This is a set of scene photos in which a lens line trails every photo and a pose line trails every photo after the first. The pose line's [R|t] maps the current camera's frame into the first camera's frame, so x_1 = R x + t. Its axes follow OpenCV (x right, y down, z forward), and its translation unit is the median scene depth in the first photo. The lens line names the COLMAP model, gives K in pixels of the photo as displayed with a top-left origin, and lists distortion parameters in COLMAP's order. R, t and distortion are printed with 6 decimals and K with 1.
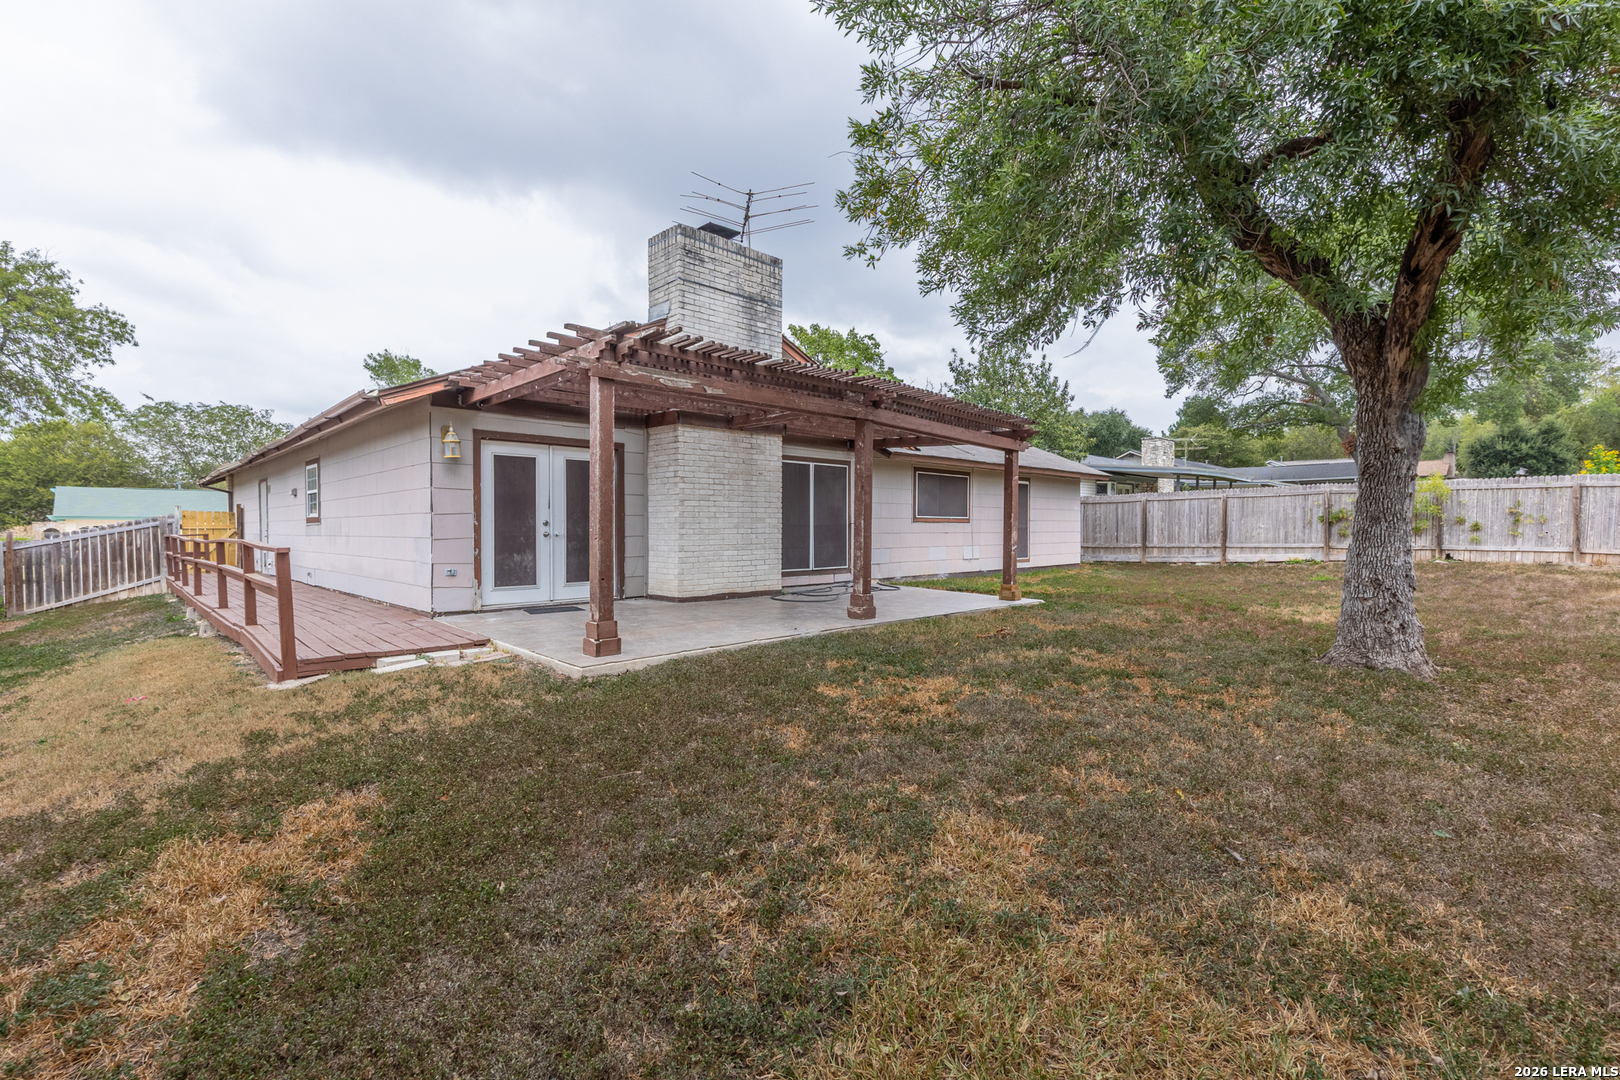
lens RADIAL K [[728.2, 0, 814.1], [0, 728.2, 531.2], [0, 0, 1]] dist [0.007944, -0.000715]
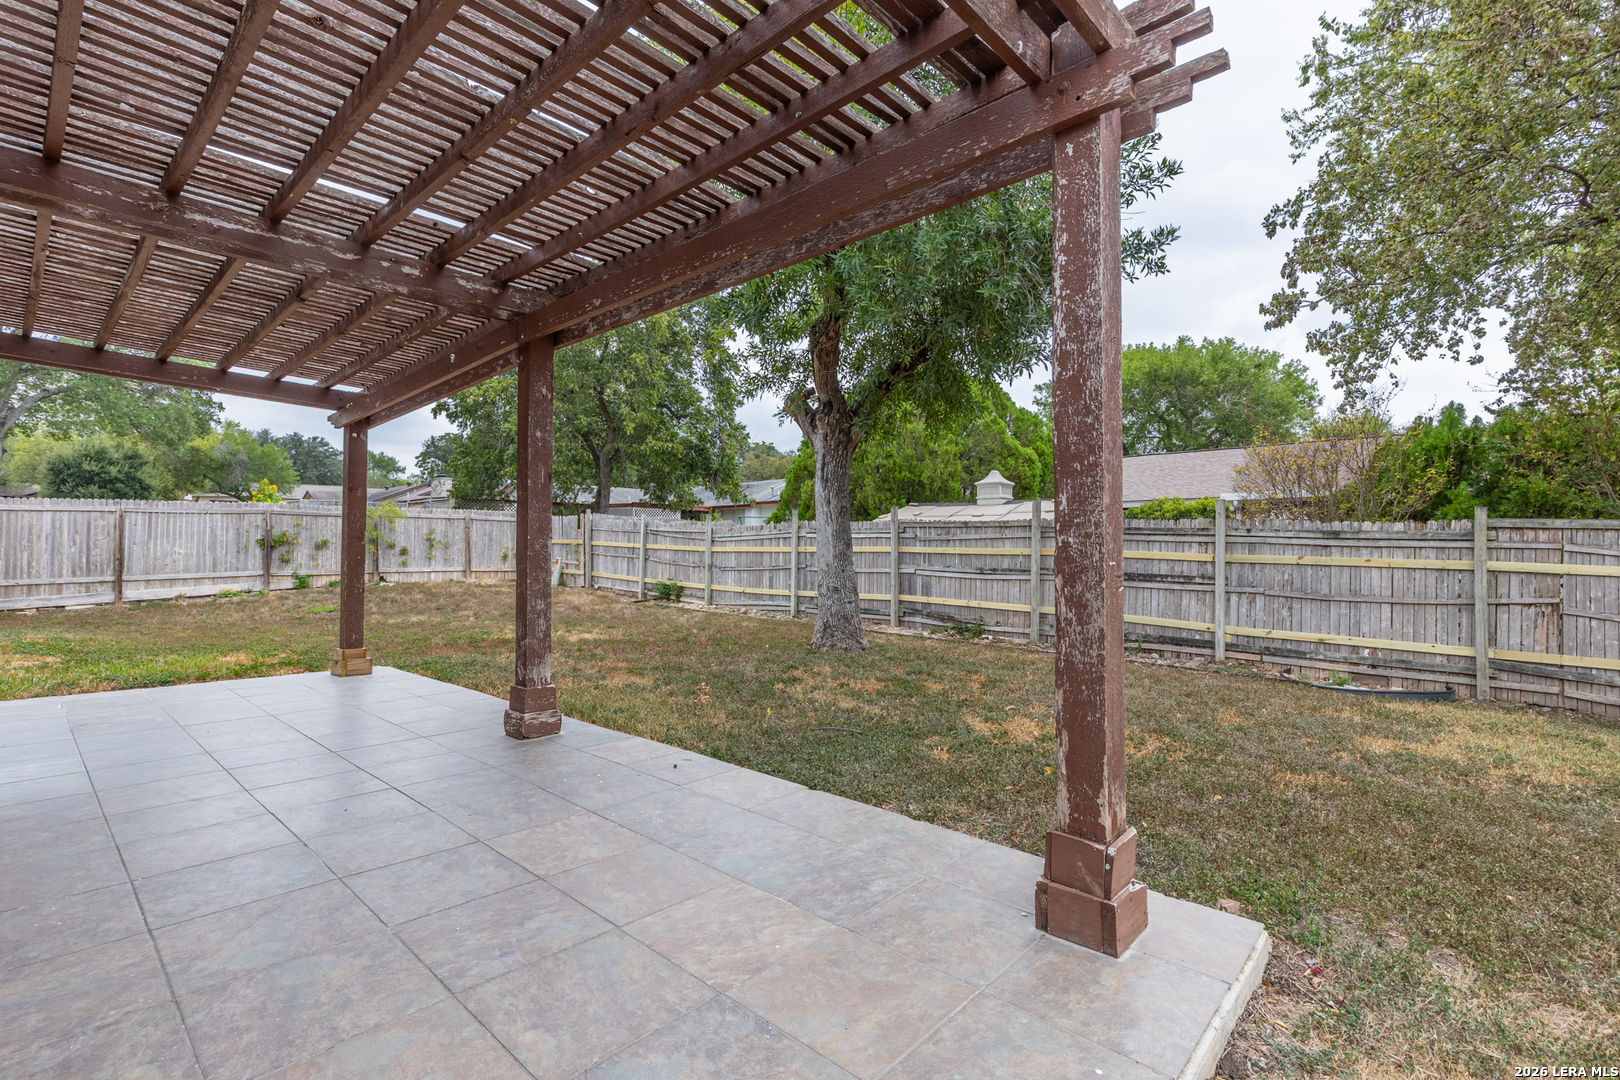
lens RADIAL K [[728.2, 0, 819.1], [0, 728.2, 541.4], [0, 0, 1]] dist [0.007944, -0.000715]
pose [[-0.066467, 0.009446, 0.997744, -0.372460], [0.010516, 0.999906, -0.008766, -0.006220], [-0.997733, 0.009909, -0.066560, 0.683923]]
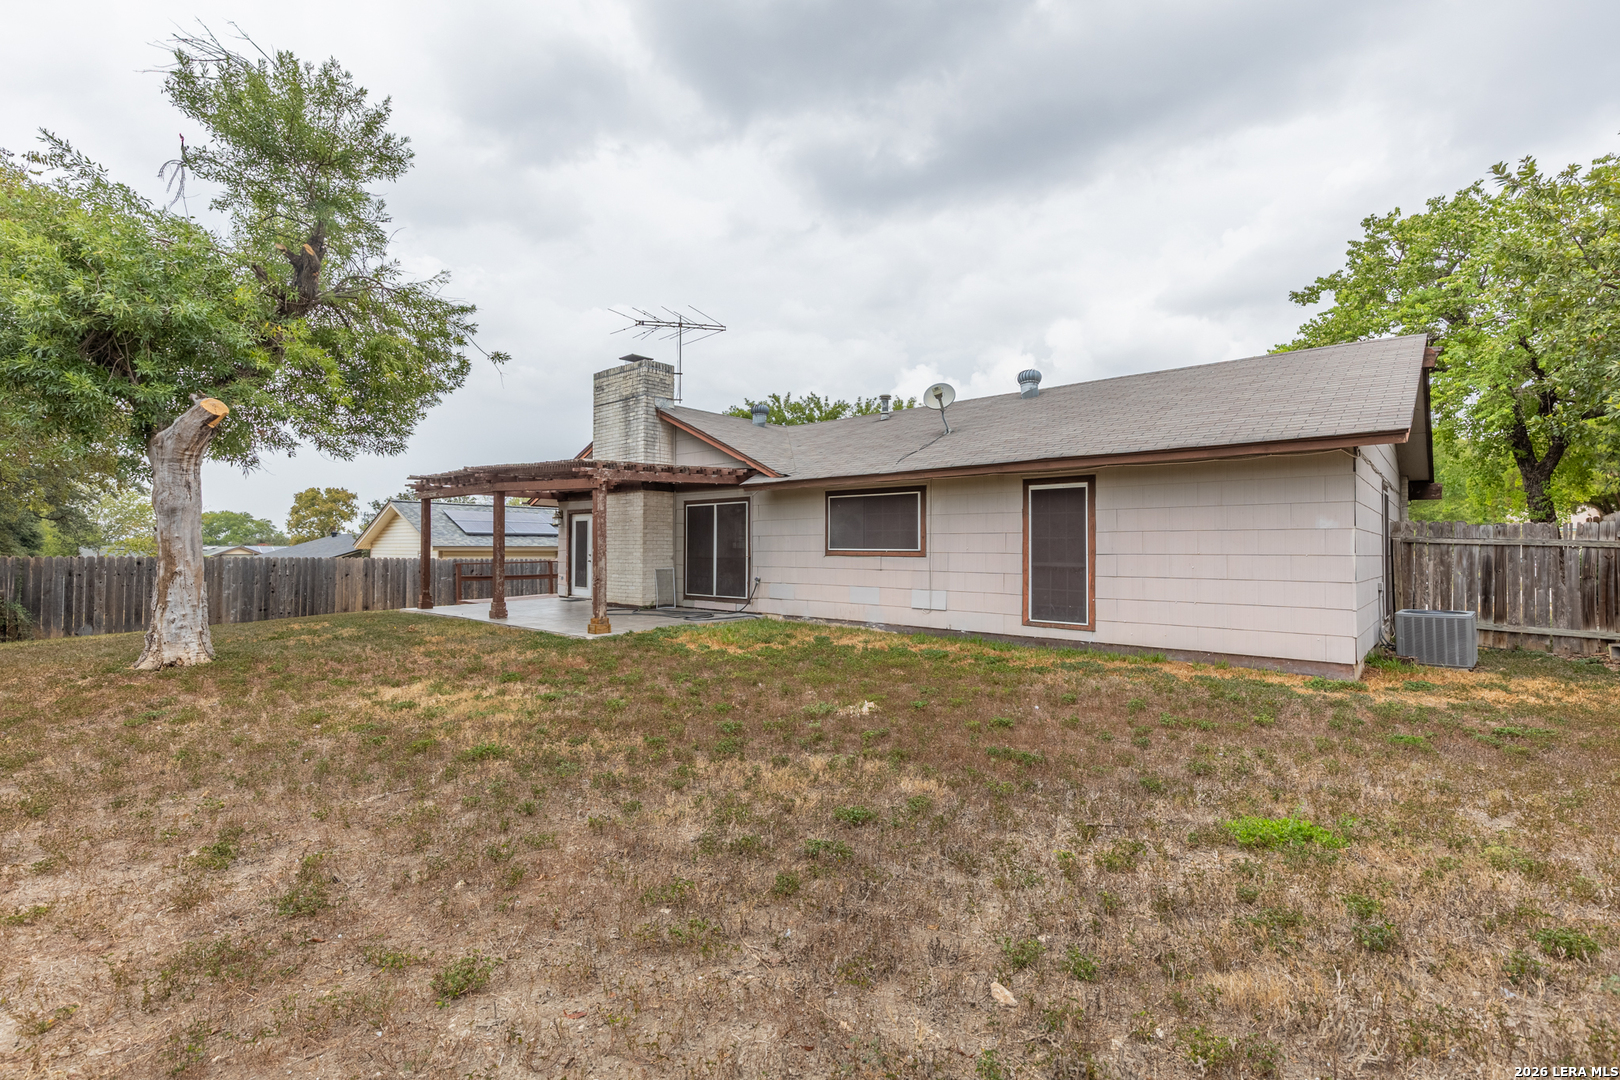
lens RADIAL K [[728.2, 0, 807.3], [0, 728.2, 536.9], [0, 0, 1]] dist [0.007944, -0.000715]
pose [[0.064227, -0.019389, -0.997747, 1.370875], [-0.010979, 0.999737, -0.020135, -0.023594], [0.997875, 0.012247, 0.063998, 1.277330]]
